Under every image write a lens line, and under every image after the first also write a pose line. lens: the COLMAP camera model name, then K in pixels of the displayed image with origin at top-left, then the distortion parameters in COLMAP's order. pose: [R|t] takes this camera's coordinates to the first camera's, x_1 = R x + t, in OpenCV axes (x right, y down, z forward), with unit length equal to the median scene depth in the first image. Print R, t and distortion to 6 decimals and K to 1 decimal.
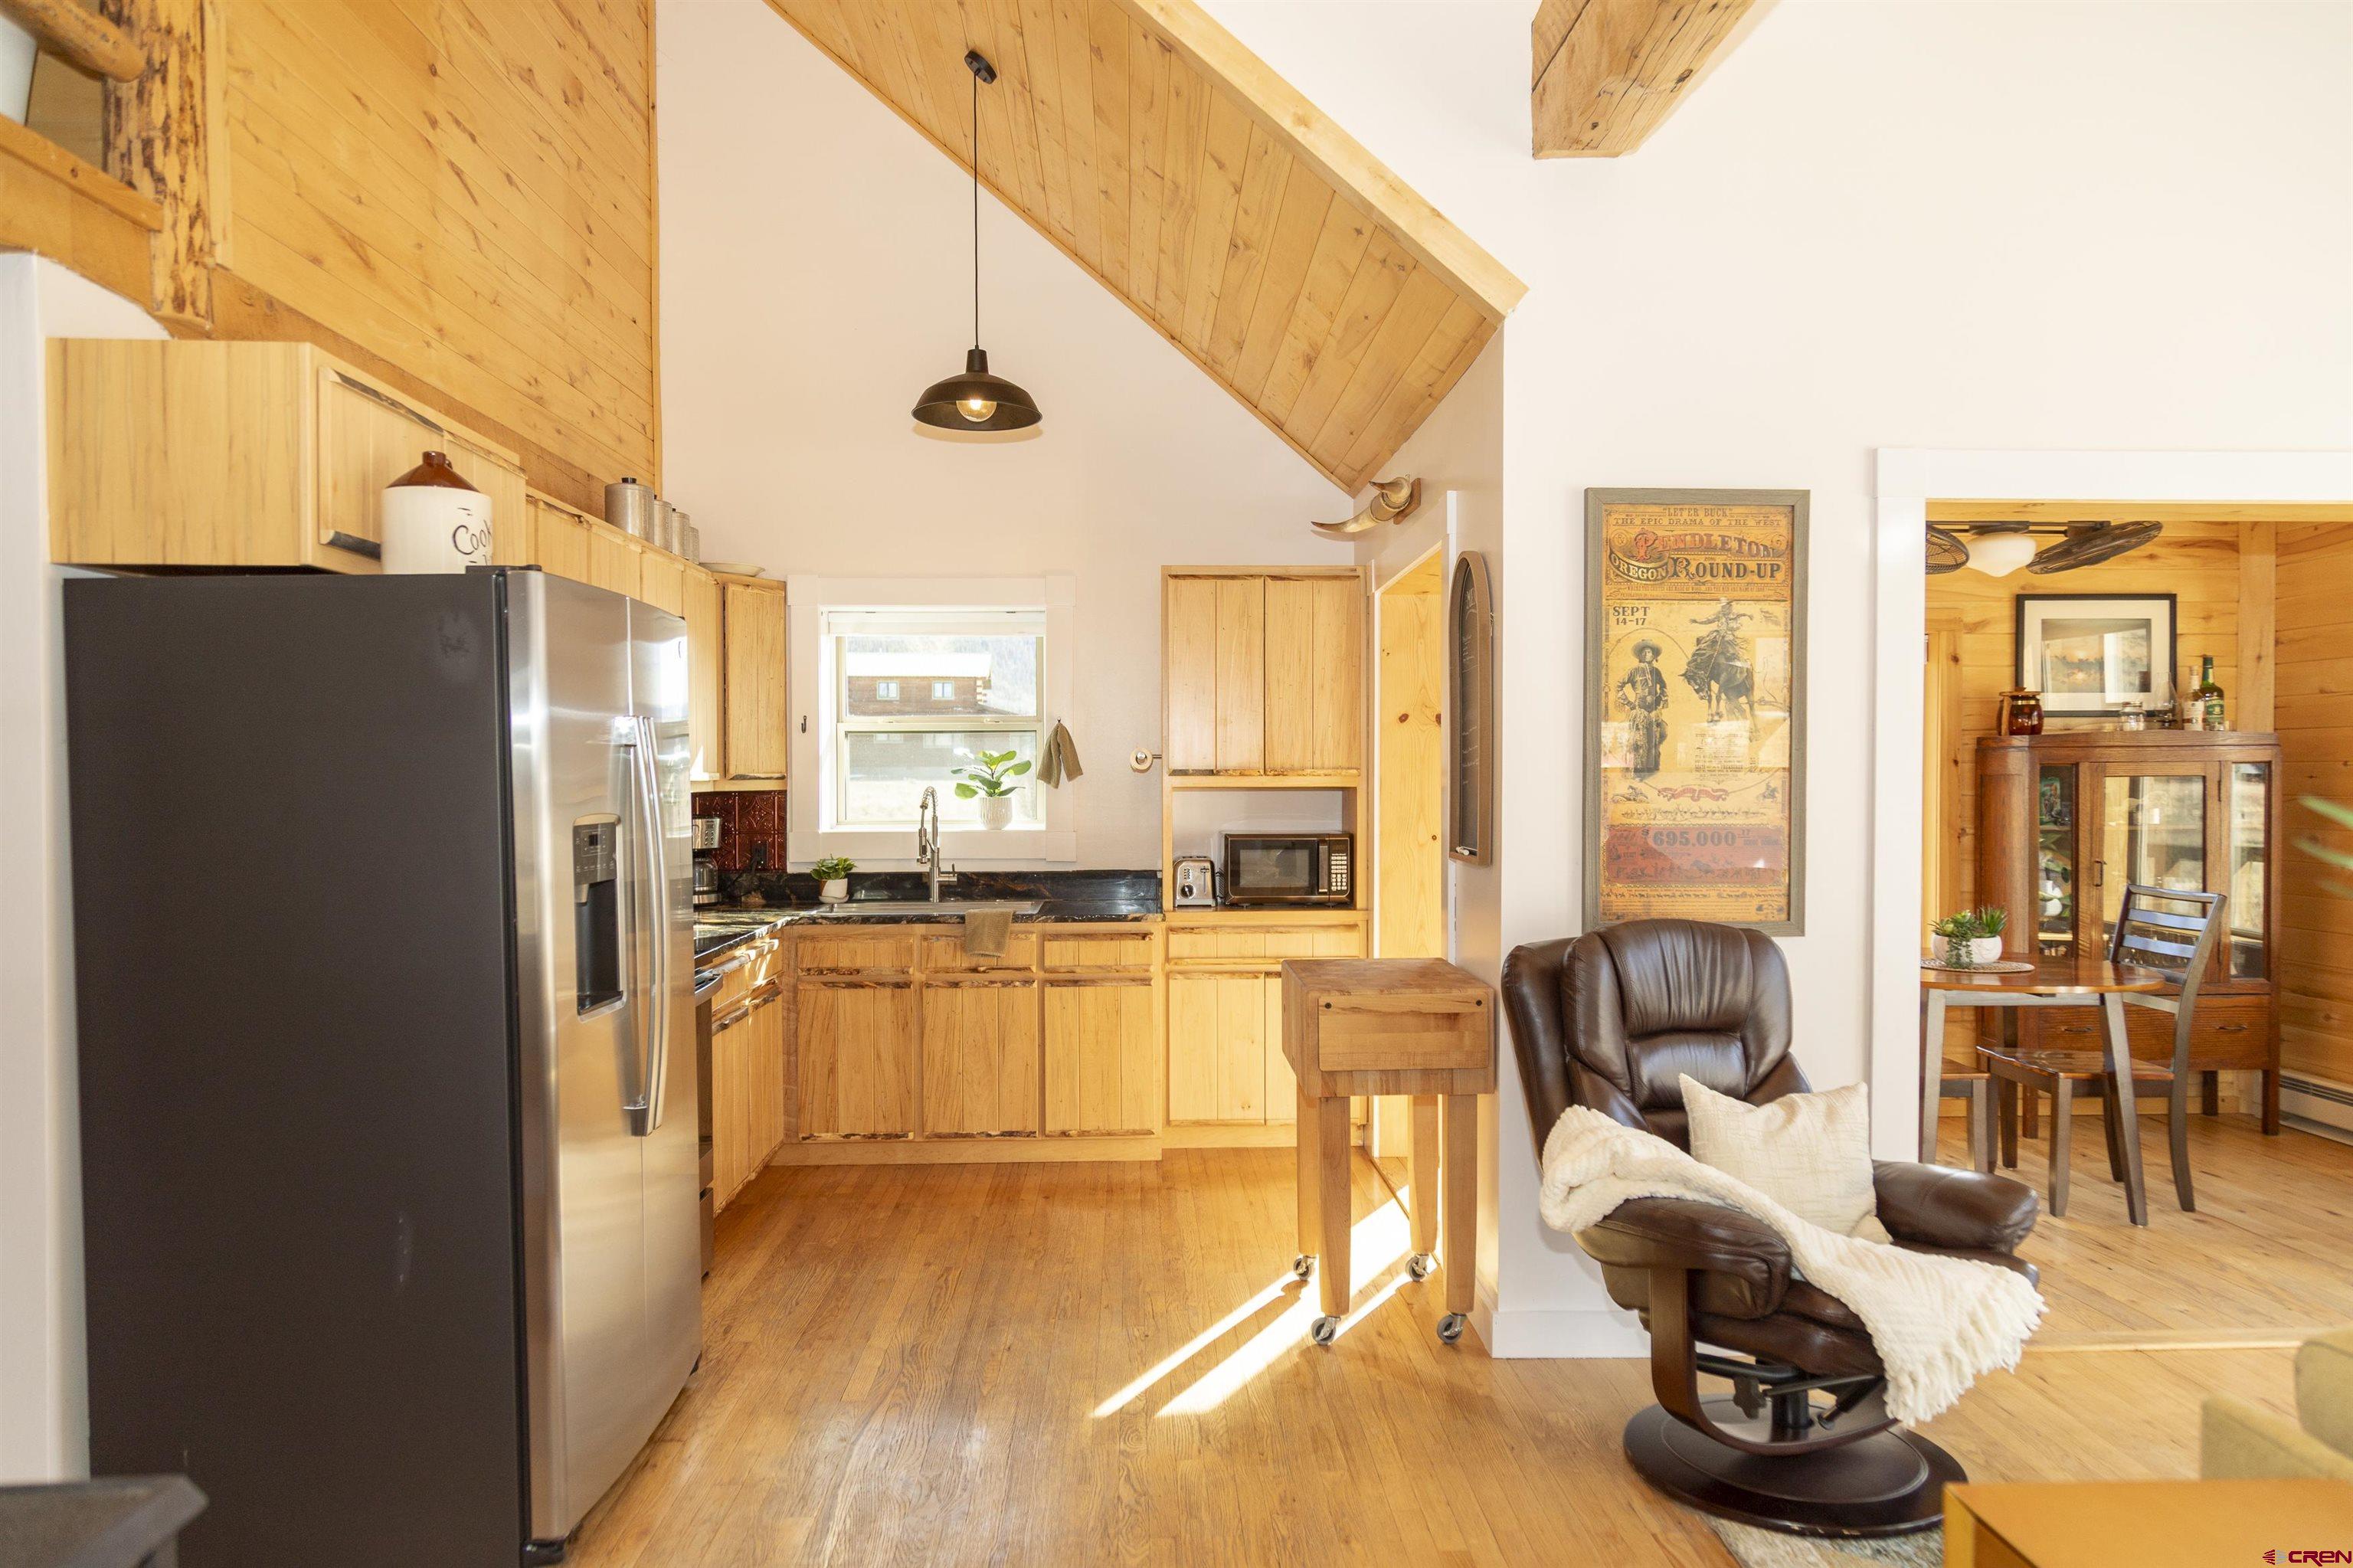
lens RADIAL K [[1535.7, 0, 1183.1], [0, 1535.7, 787.6], [0, 0, 1]] dist [0.006369, 0.002584]
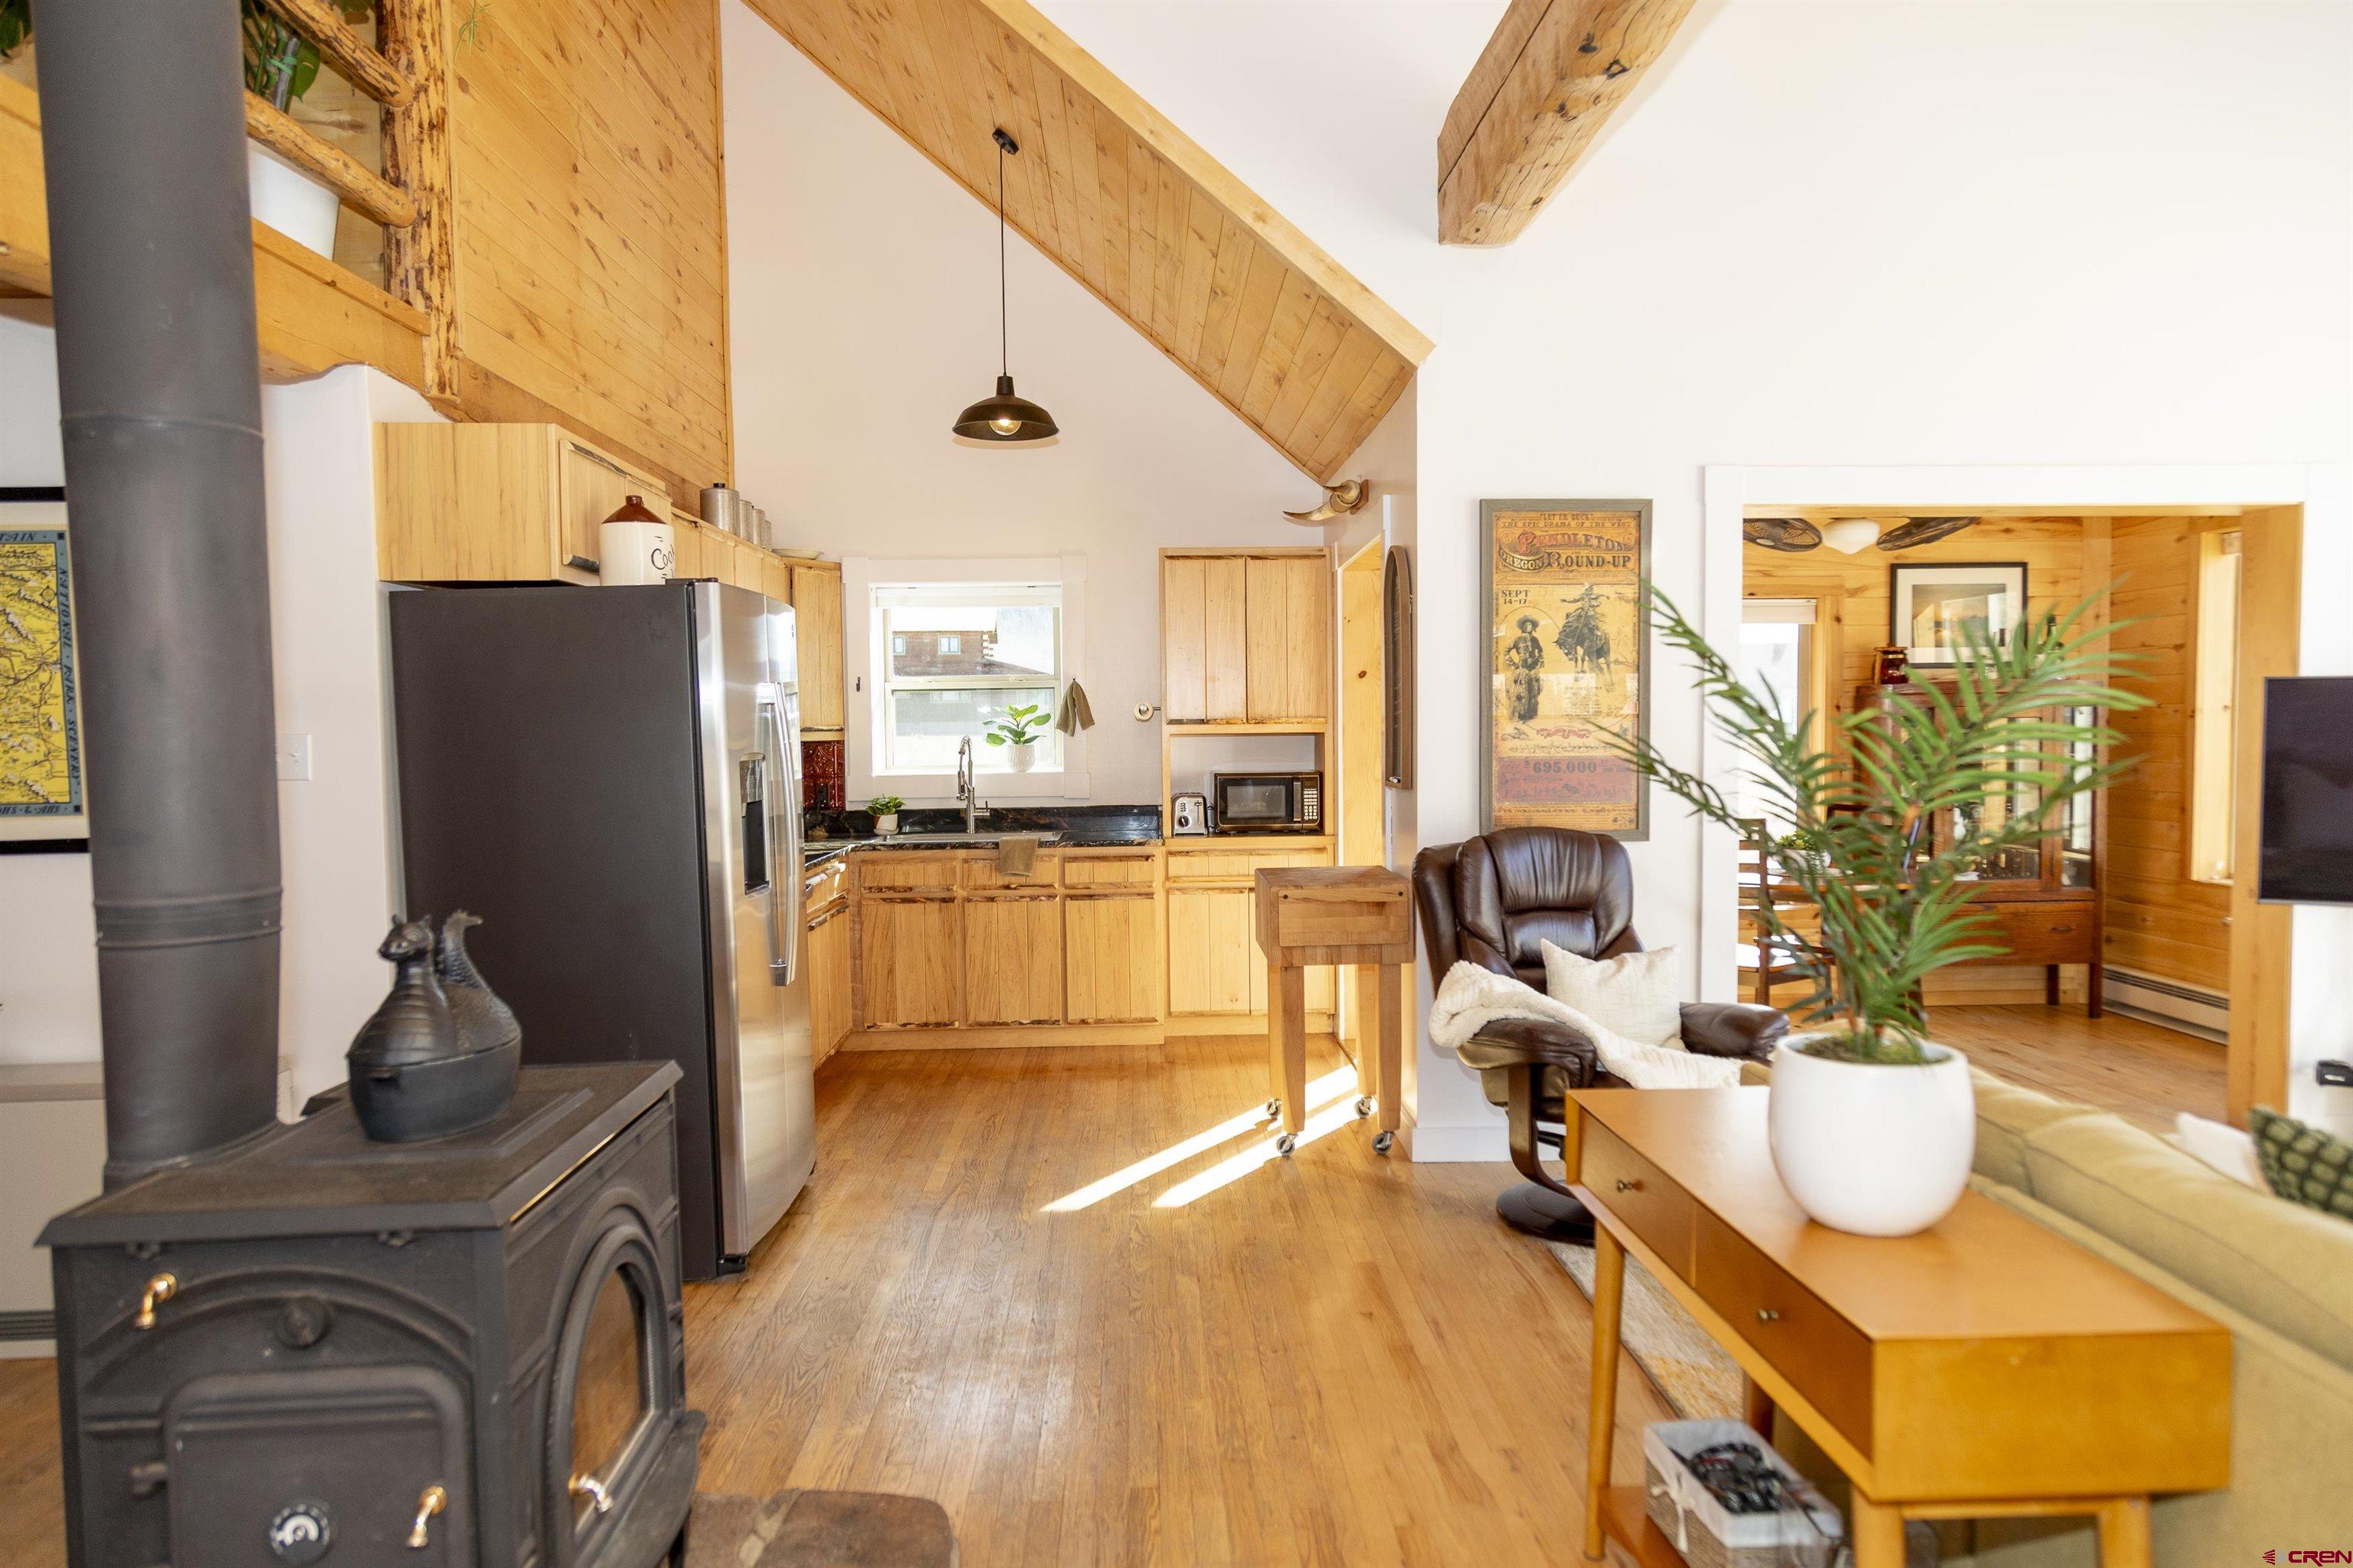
lens RADIAL K [[1535.7, 0, 1189.5], [0, 1535.7, 795.3], [0, 0, 1]] dist [0.006369, 0.002584]
pose [[0.999958, -0.009077, -0.001001, 0.010145], [0.009107, 0.999315, 0.035864, 0.005034], [0.000675, -0.035872, 0.999356, -0.224000]]
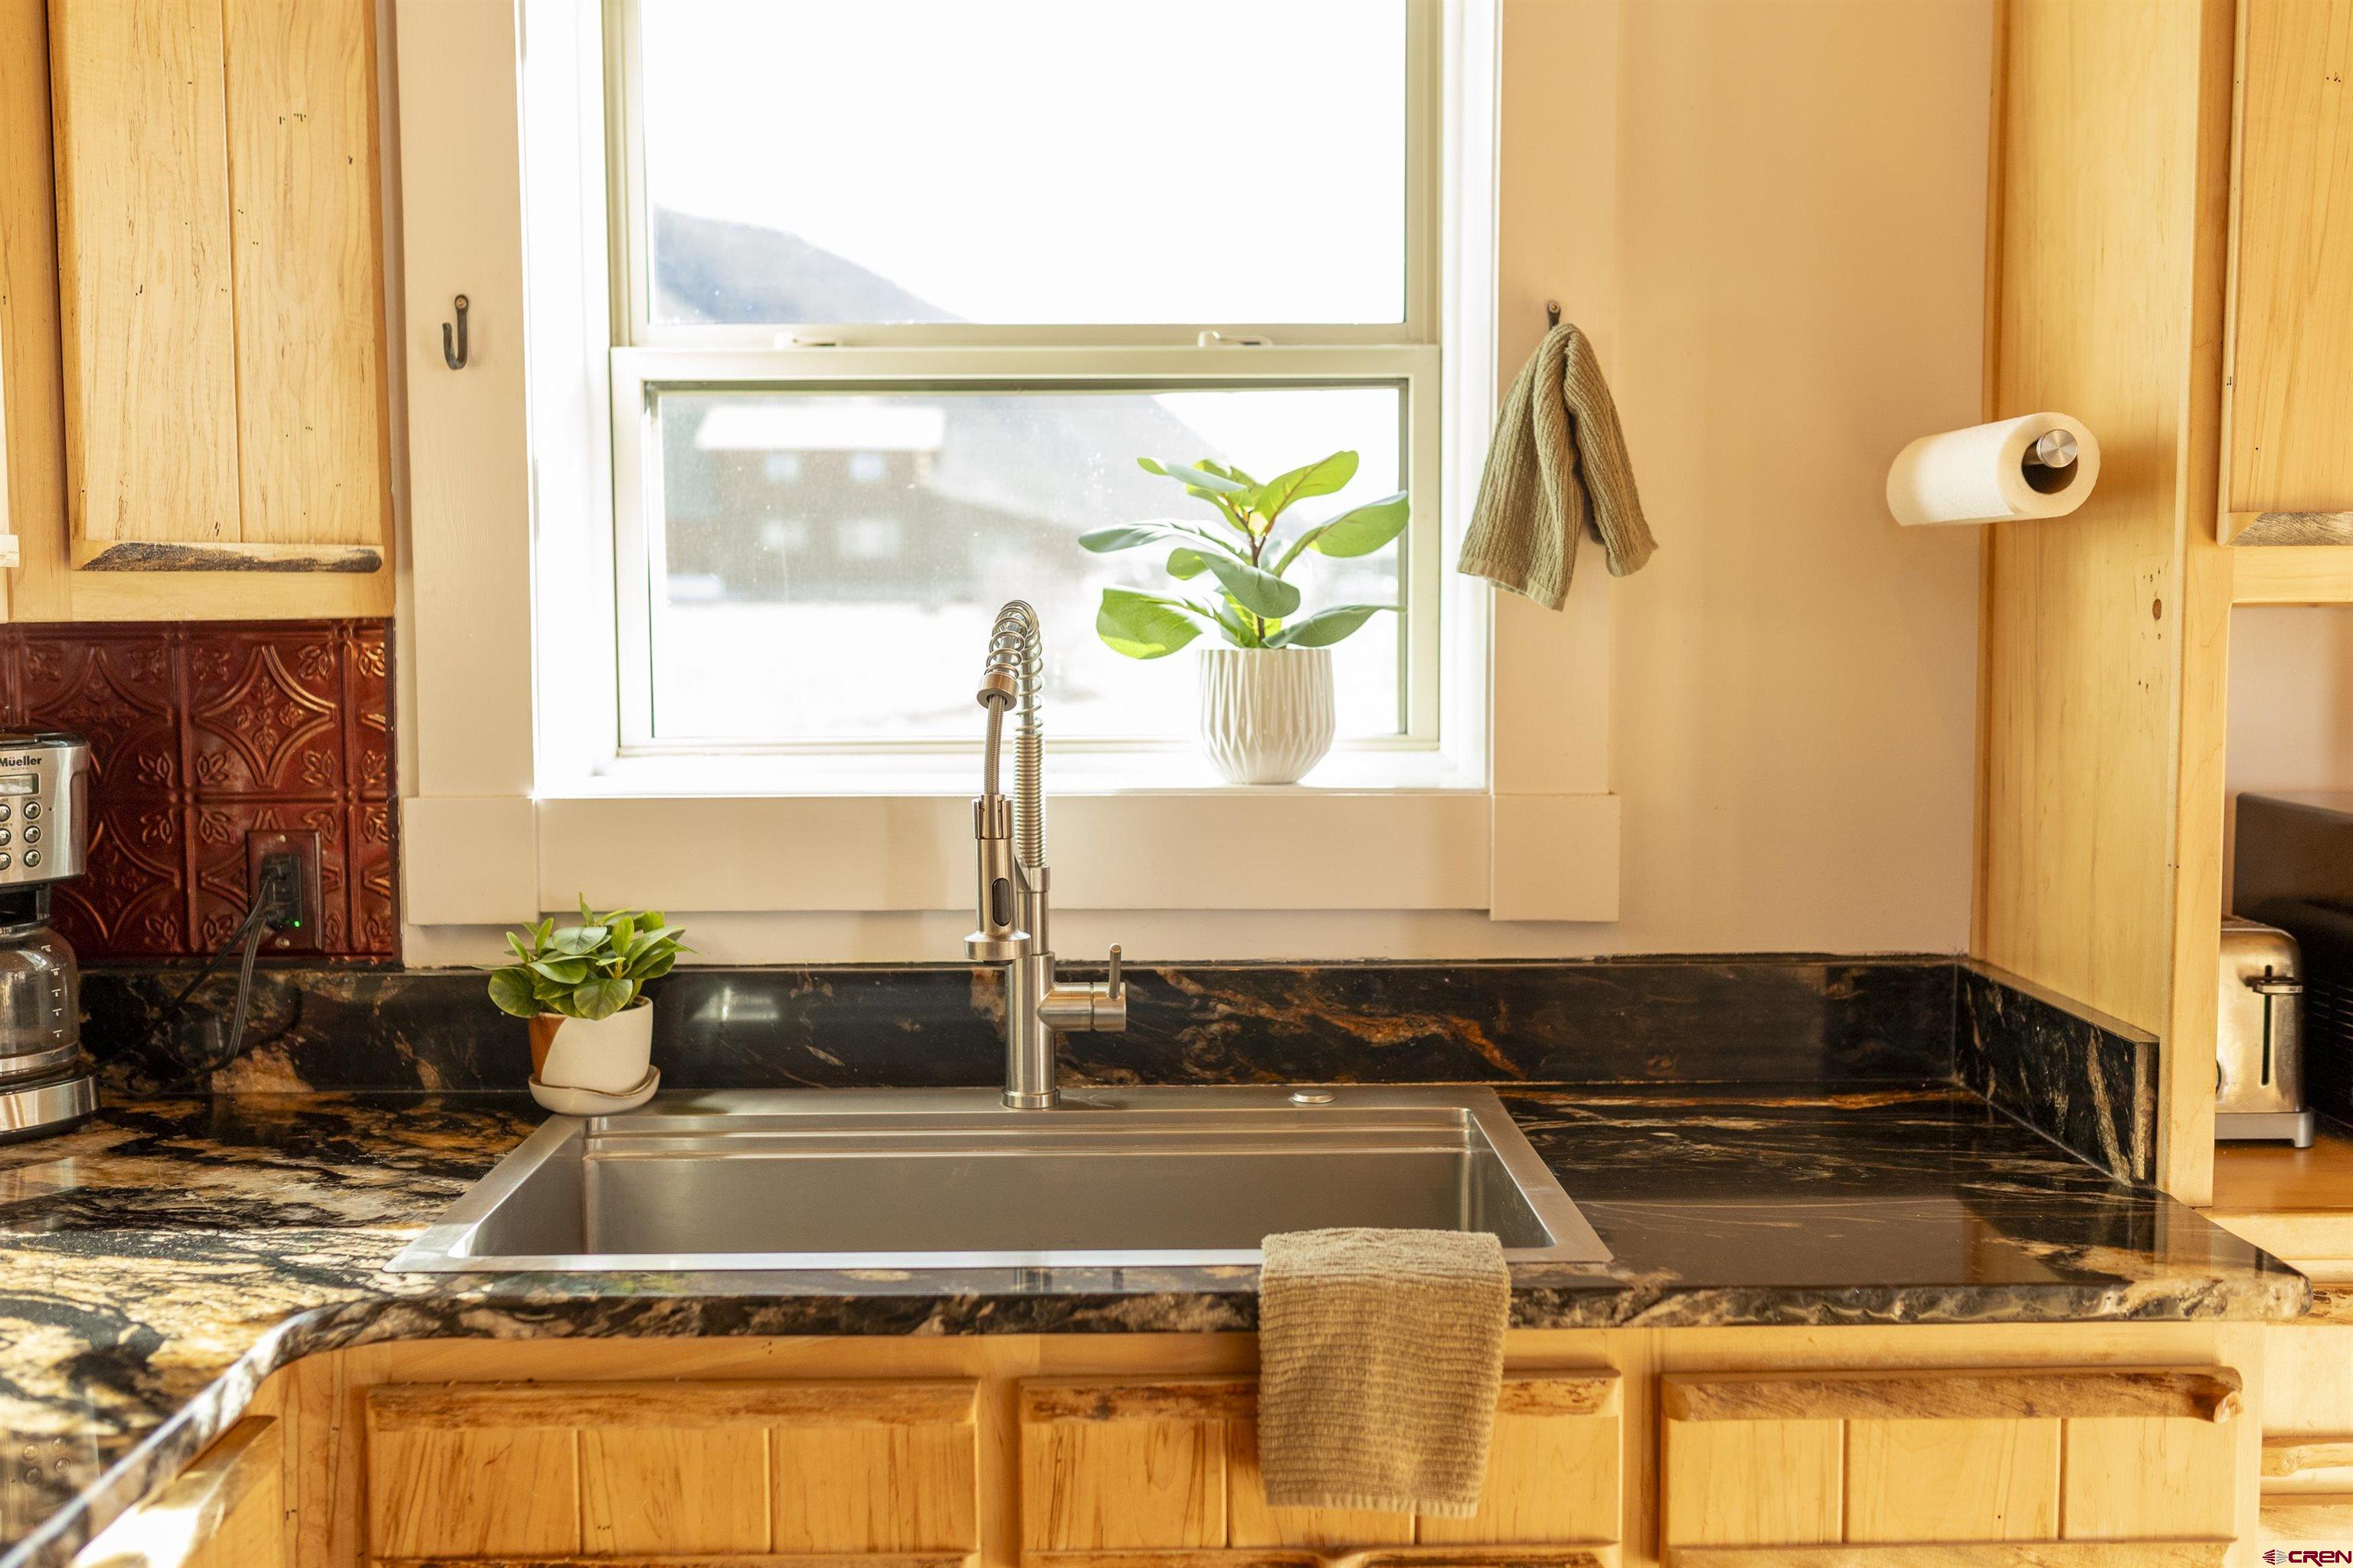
lens RADIAL K [[2435.2, 0, 1175.2], [0, 2435.2, 780.8], [0, 0, 1]] dist [0.001086, 0.000000]
pose [[0.999556, 0.002926, -0.029646, -0.157498], [-0.001018, 0.997937, 0.064194, 0.002928], [0.029772, -0.064136, 0.997497, 0.778316]]
